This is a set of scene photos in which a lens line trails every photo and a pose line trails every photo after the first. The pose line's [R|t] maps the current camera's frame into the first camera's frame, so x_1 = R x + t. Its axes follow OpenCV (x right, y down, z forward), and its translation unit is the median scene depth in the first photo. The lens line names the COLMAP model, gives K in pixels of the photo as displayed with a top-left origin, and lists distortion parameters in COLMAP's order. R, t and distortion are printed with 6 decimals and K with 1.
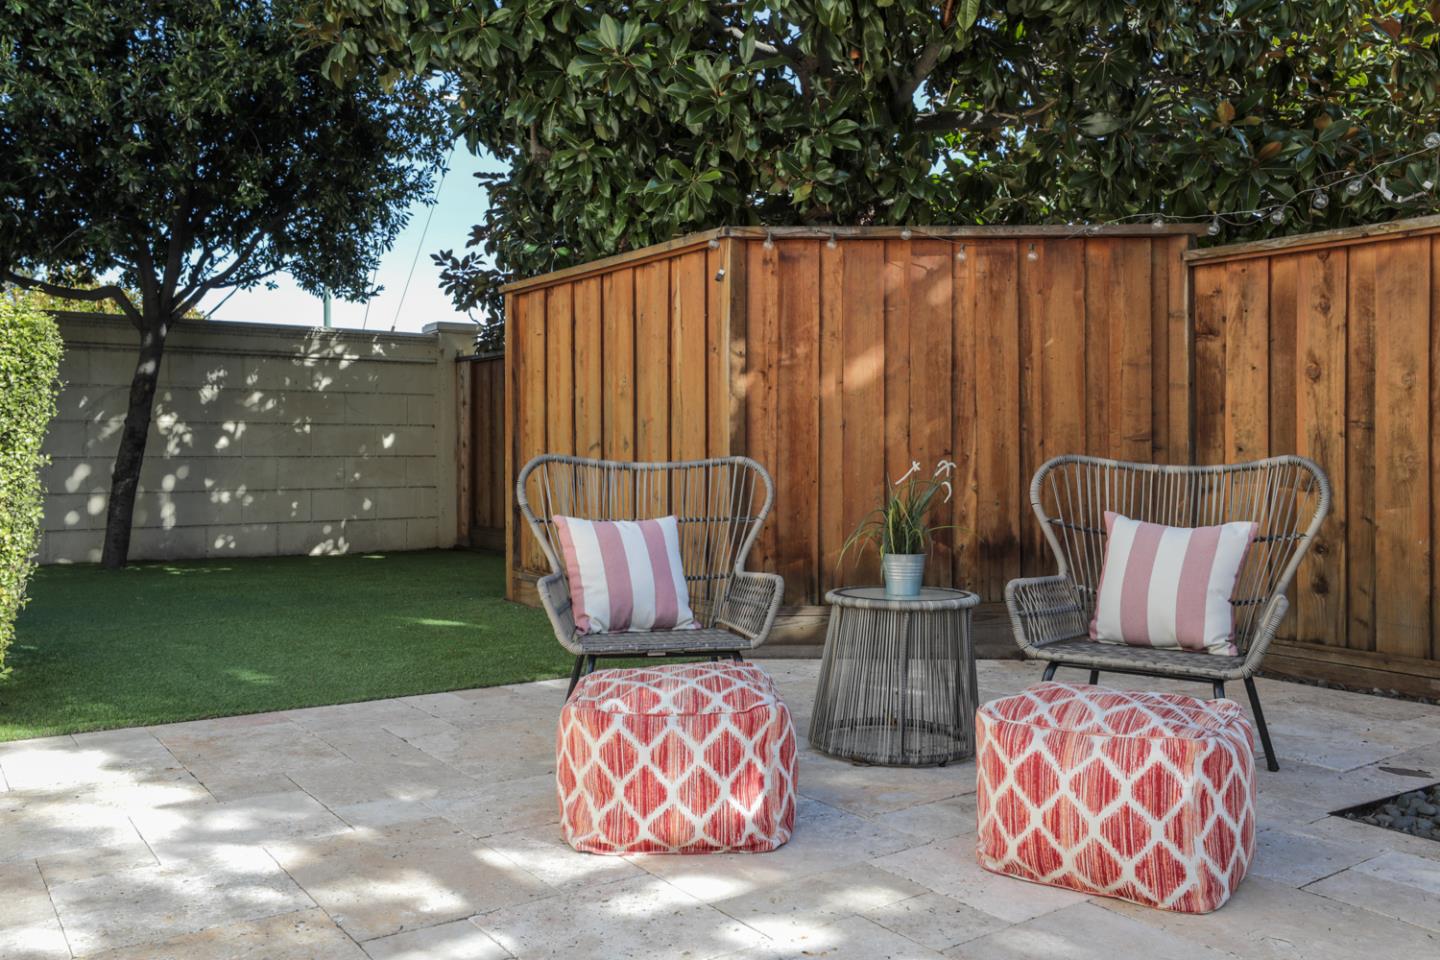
lens RADIAL K [[802.4, 0, 720.0], [0, 802.4, 480.0], [0, 0, 1]] dist [-0.002531, 0.001315]
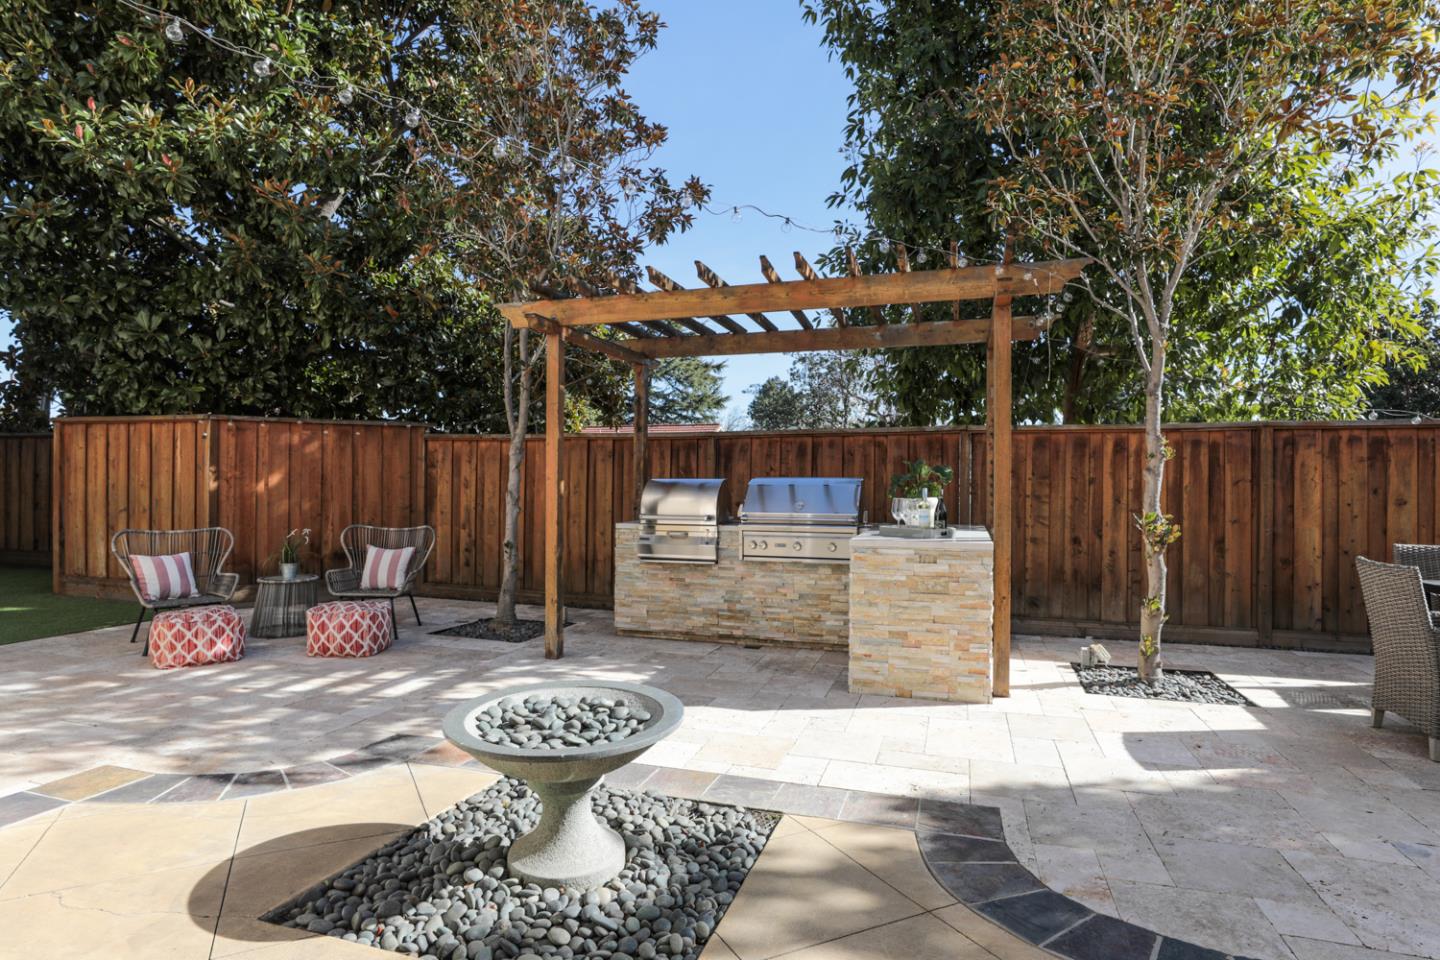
lens RADIAL K [[802.4, 0, 720.0], [0, 802.4, 480.0], [0, 0, 1]] dist [-0.002531, 0.001315]
pose [[0.801410, 0.005731, 0.598088, -0.241180], [-0.028006, 0.999217, 0.027953, -0.318615], [-0.597459, -0.039152, 0.800943, -2.130584]]
